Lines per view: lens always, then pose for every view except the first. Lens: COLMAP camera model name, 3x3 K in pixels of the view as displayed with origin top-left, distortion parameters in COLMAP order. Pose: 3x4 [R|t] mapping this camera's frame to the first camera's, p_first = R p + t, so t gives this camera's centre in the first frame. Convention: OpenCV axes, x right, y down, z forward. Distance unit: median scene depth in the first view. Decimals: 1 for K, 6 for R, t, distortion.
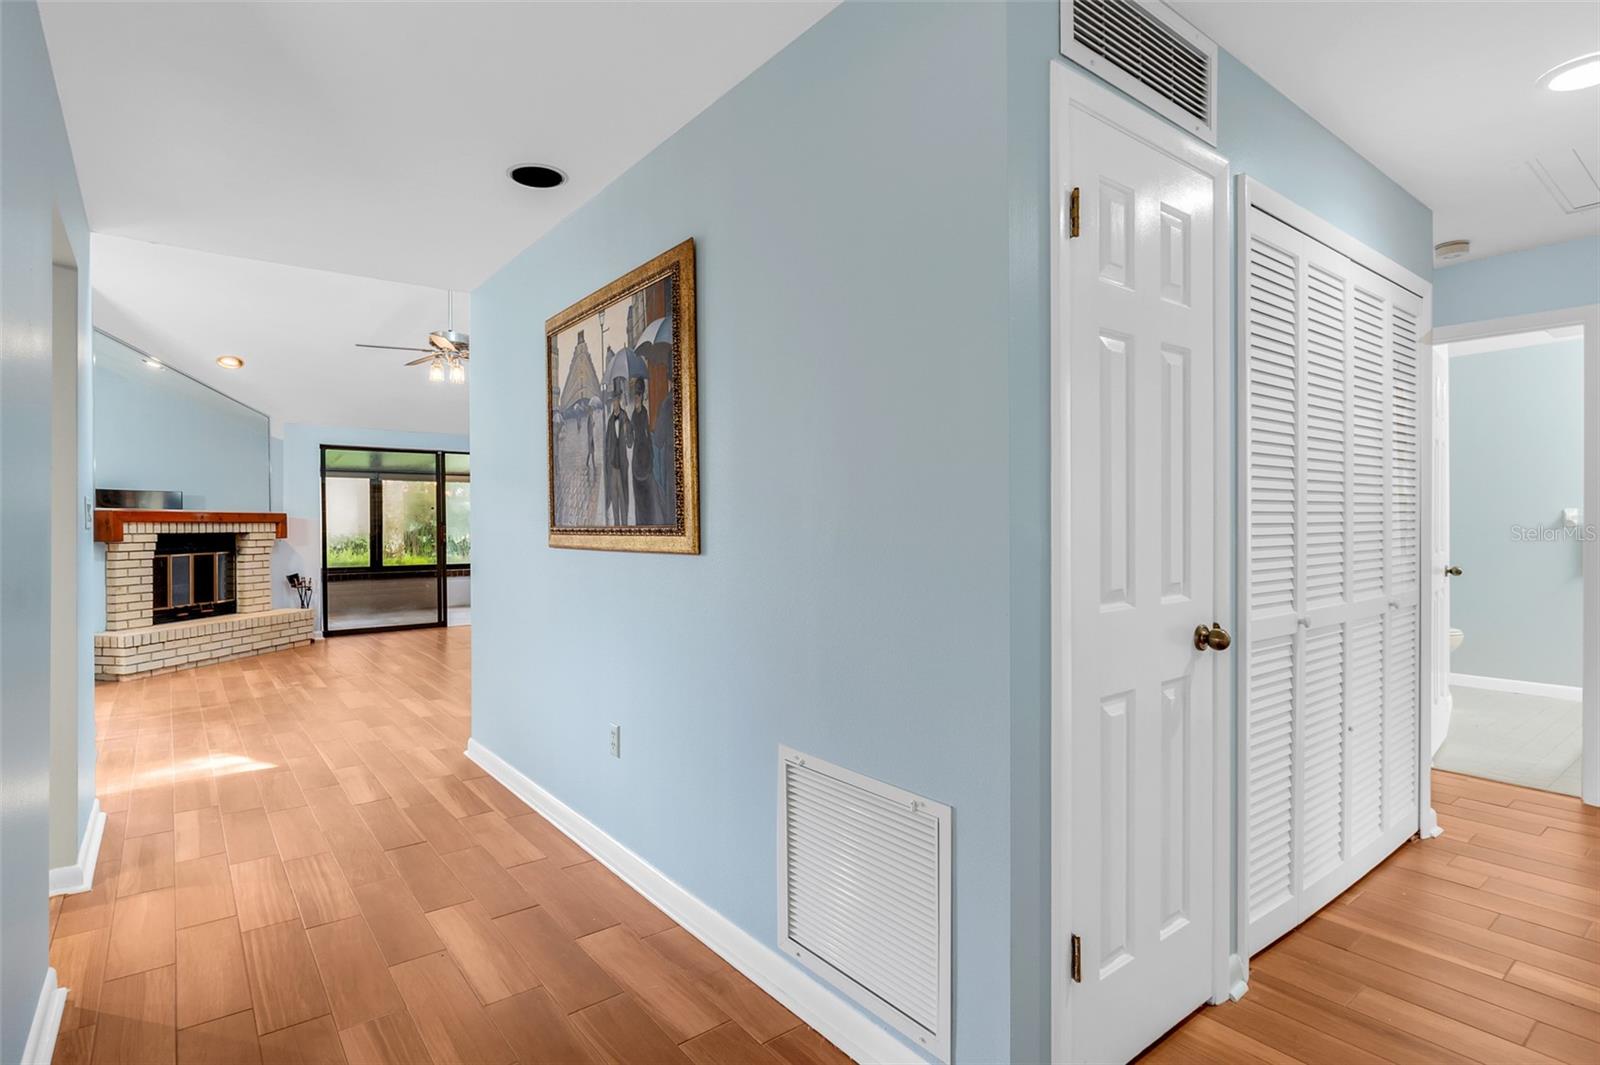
lens RADIAL K [[813.1, 0, 796.1], [0, 813.1, 521.9], [0, 0, 1]] dist [-0.000301, -0.000139]
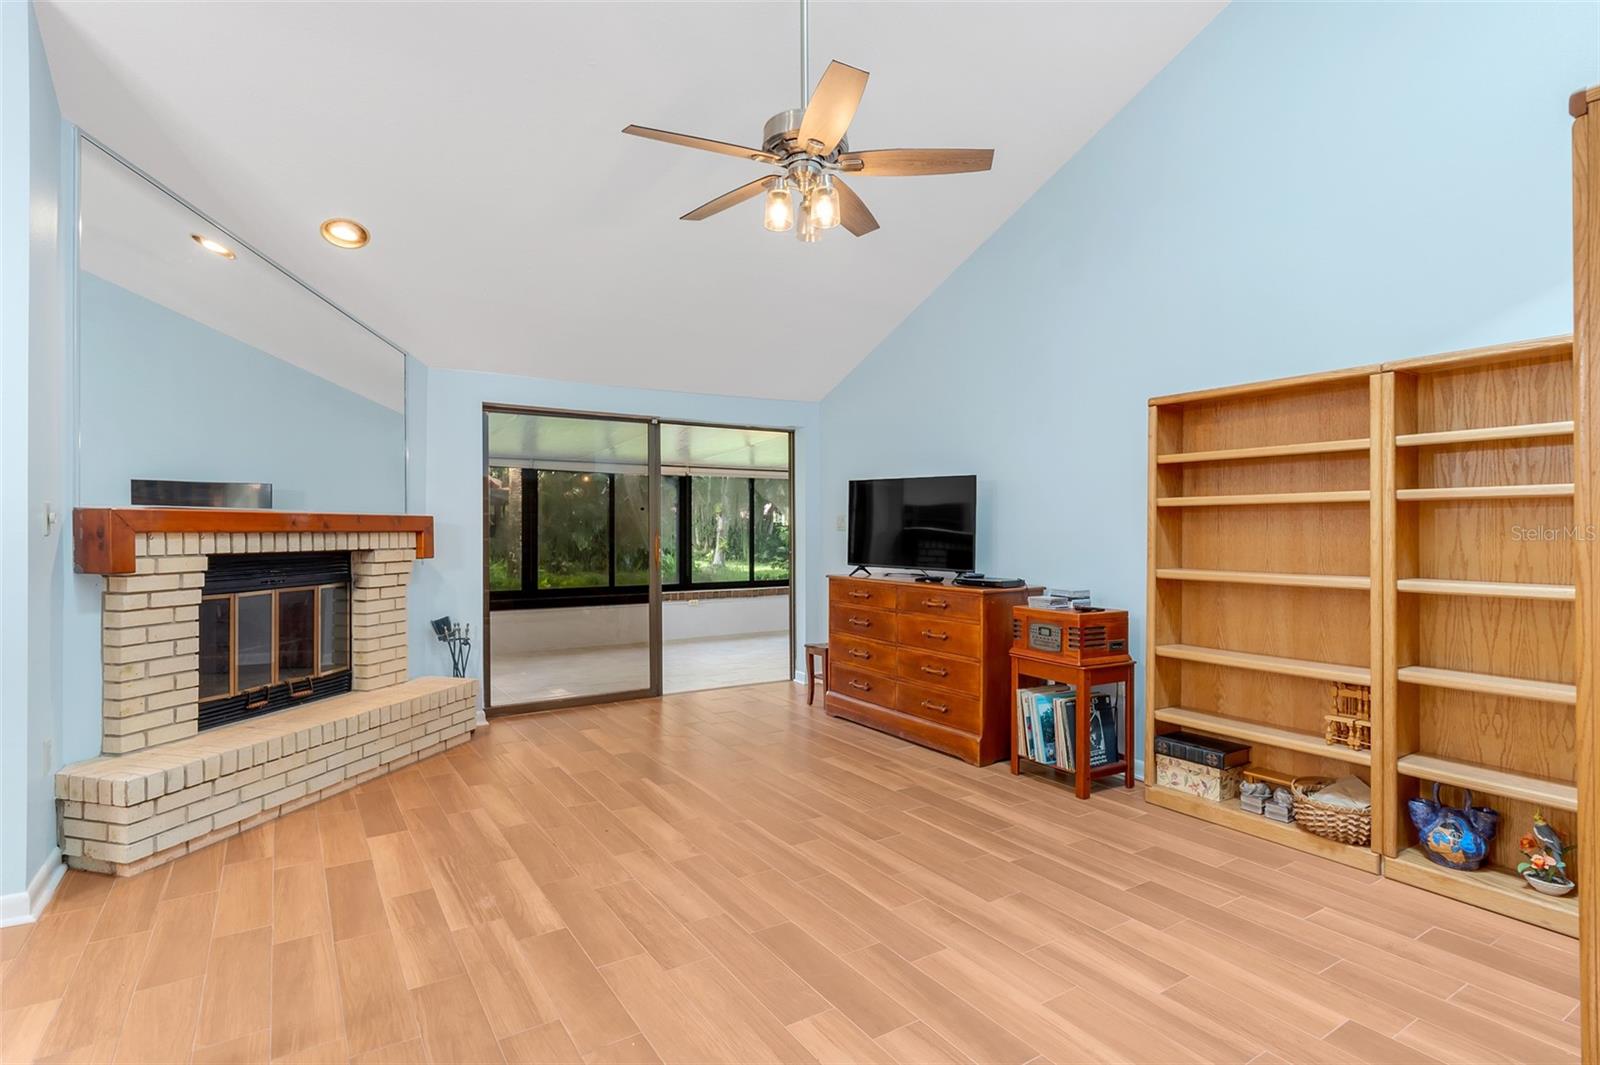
lens RADIAL K [[813.1, 0, 810.7], [0, 813.1, 524.4], [0, 0, 1]] dist [-0.000301, -0.000139]
pose [[0.996890, 0.004985, -0.078642, -0.343657], [-0.005108, 0.999986, -0.001365, -0.005402], [0.078634, 0.001763, 0.996902, 0.485524]]
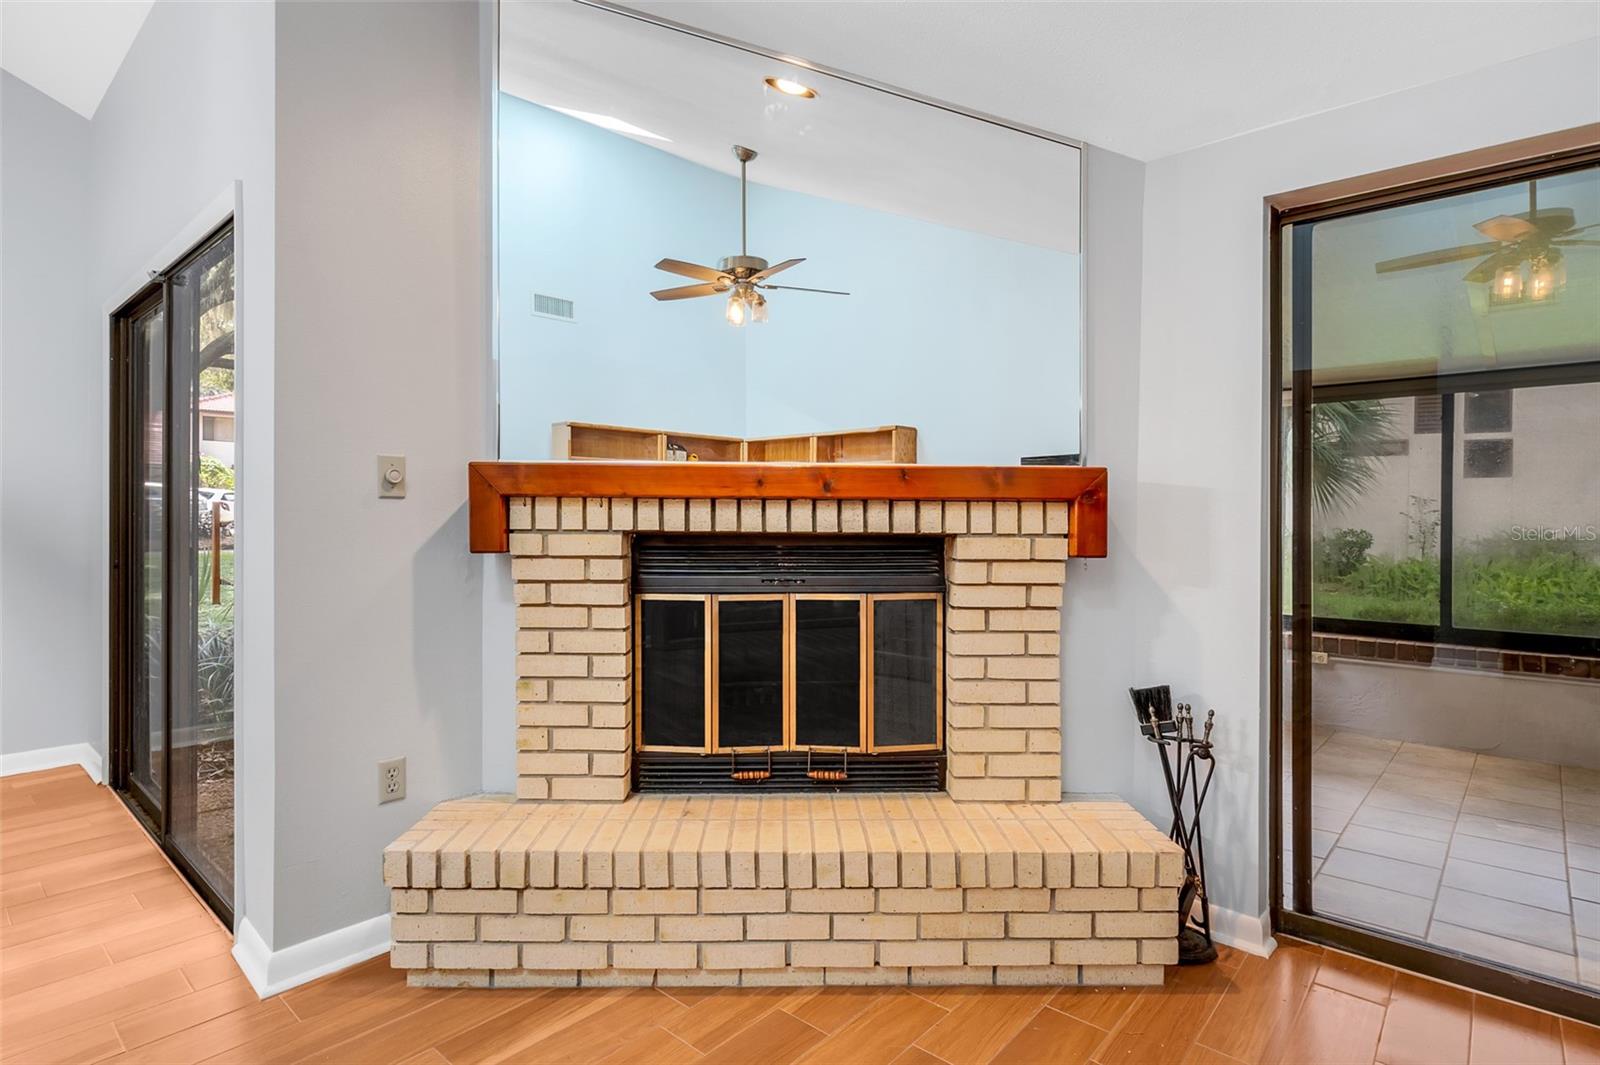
lens RADIAL K [[813.1, 0, 800.1], [0, 813.1, 529.5], [0, 0, 1]] dist [-0.000301, -0.000139]
pose [[0.168958, 0.021831, -0.985381, -0.414528], [-0.005124, 0.999761, 0.021271, 0.005656], [0.985610, 0.001455, 0.169029, 0.943456]]
